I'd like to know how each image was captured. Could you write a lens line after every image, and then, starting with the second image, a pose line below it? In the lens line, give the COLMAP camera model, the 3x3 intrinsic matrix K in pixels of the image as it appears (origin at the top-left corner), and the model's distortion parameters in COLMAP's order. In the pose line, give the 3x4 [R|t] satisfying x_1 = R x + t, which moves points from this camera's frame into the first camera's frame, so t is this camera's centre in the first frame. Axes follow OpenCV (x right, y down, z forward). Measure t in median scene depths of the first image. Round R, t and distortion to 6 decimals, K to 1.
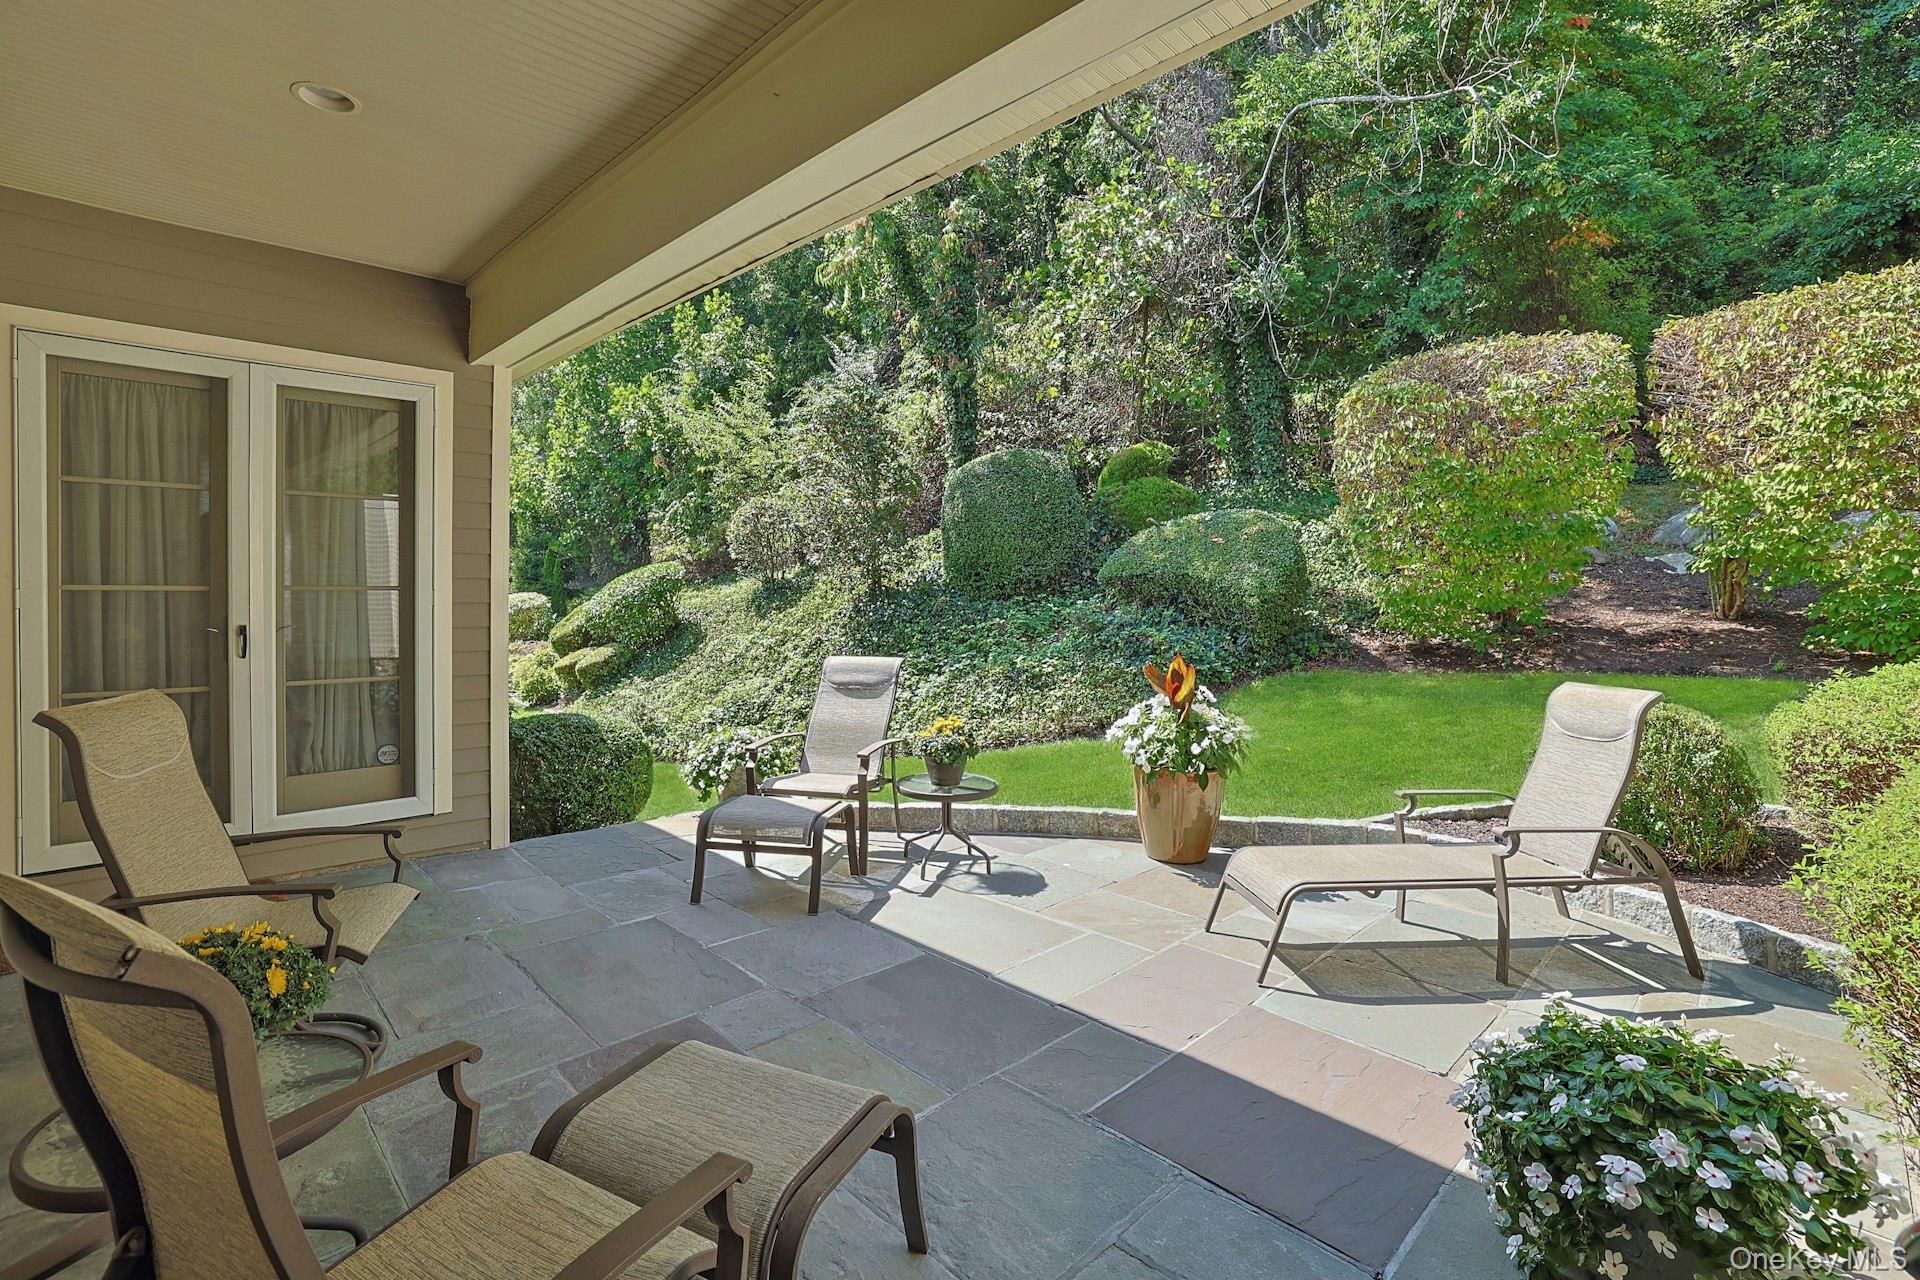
lens RADIAL K [[874.7, 0, 923.6], [0, 874.7, 607.0], [0, 0, 1]] dist [-0.004634, -0.000091]
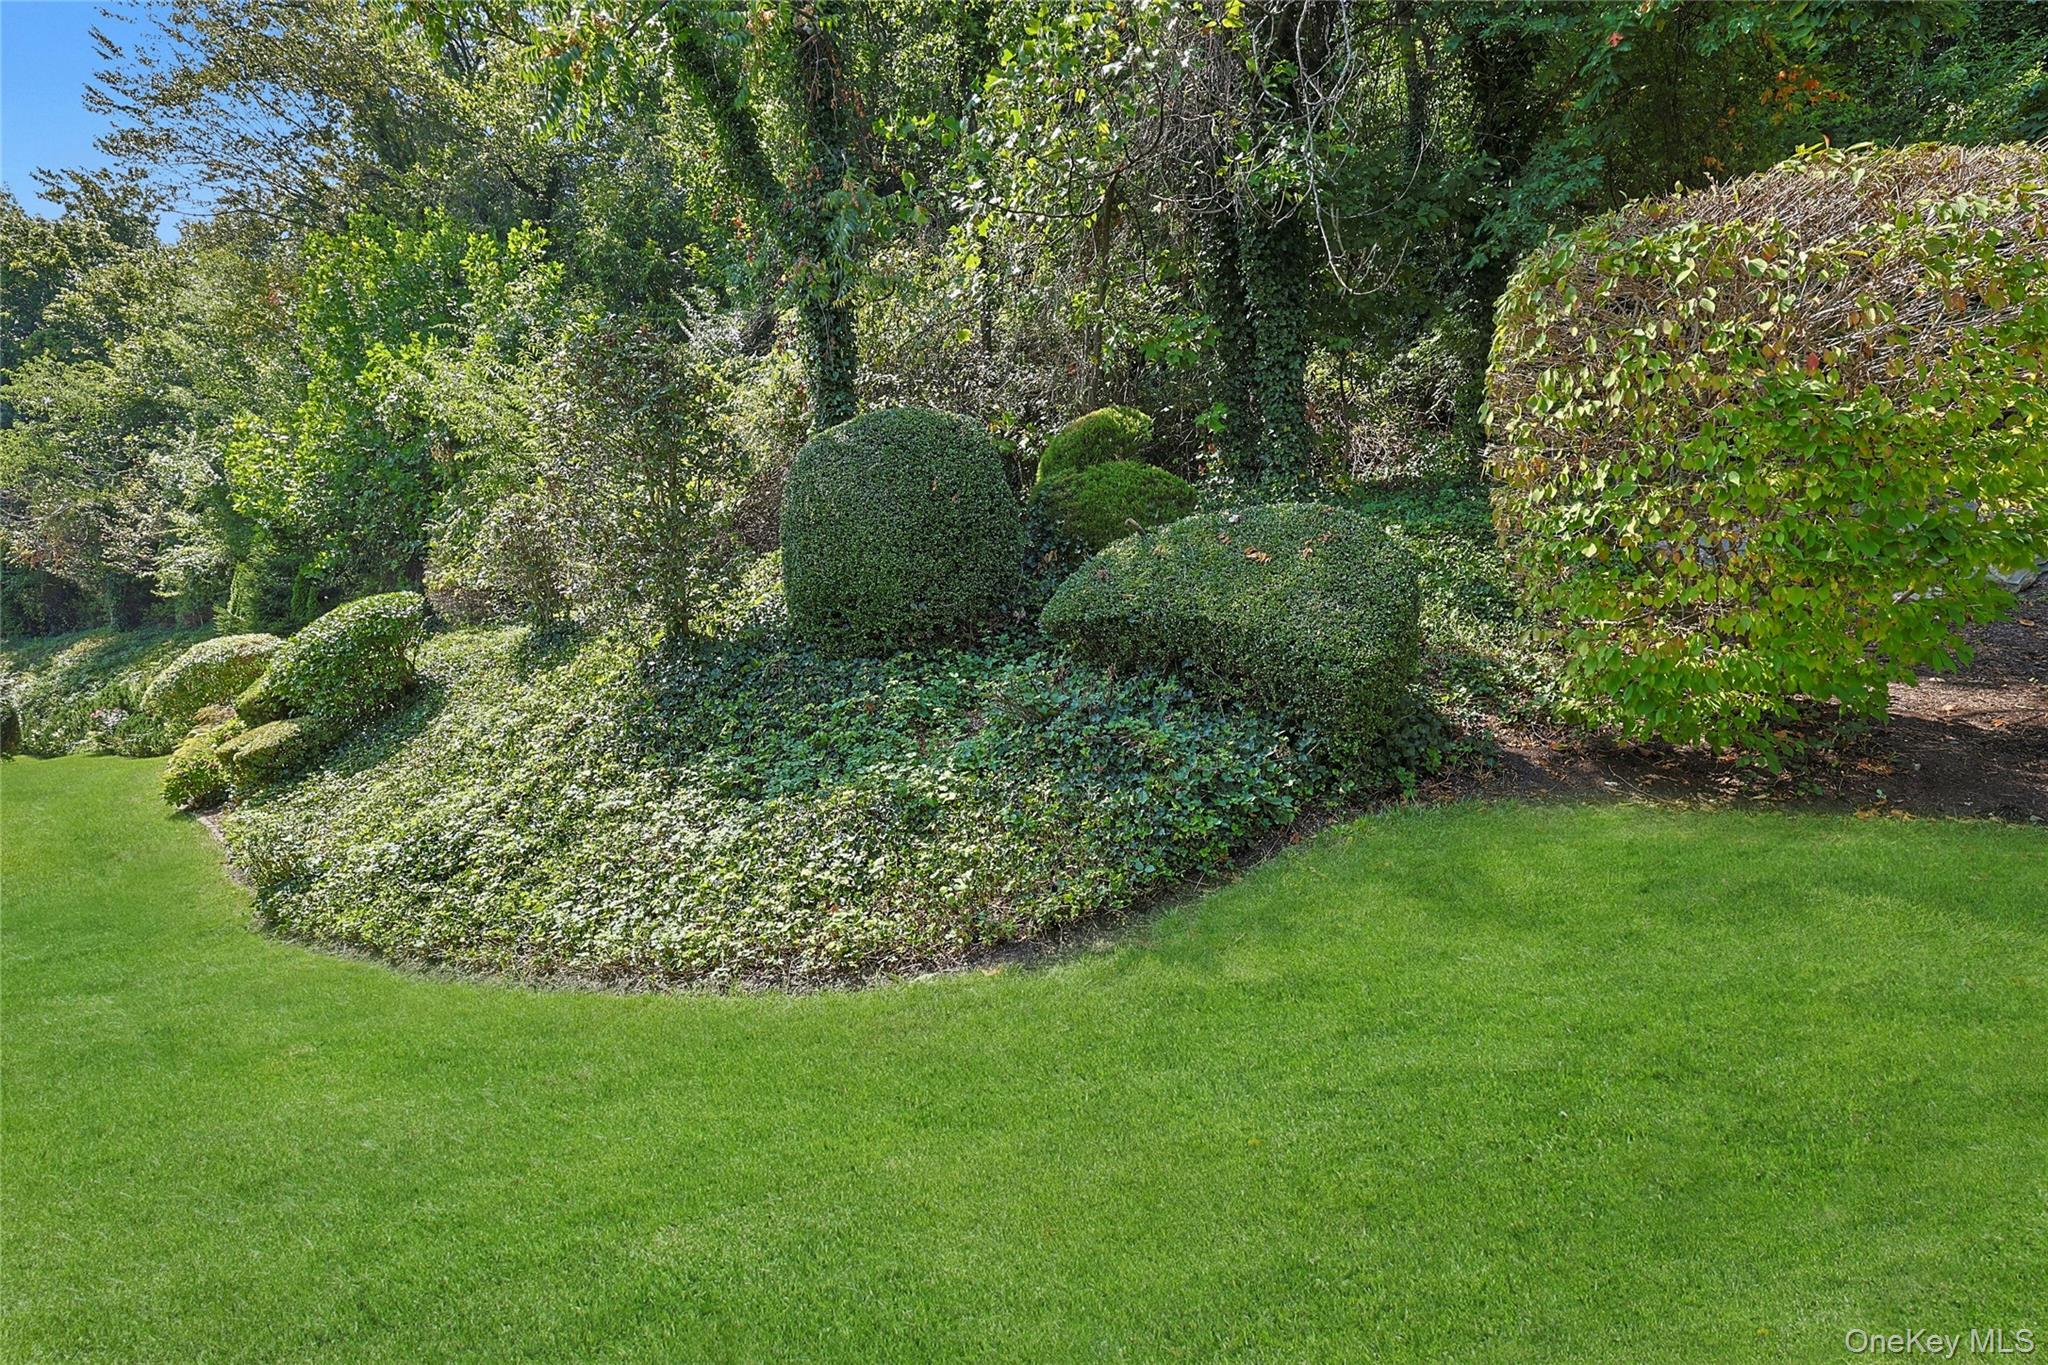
lens RADIAL K [[933.1, 0, 985.2], [0, 933.1, 647.3], [0, 0, 1]] dist [-0.004634, -0.000091]
pose [[0.989019, -0.001829, 0.147779, 0.064955], [0.001338, 0.999993, 0.003425, -0.016984], [-0.147784, -0.003190, 0.989014, 0.353569]]
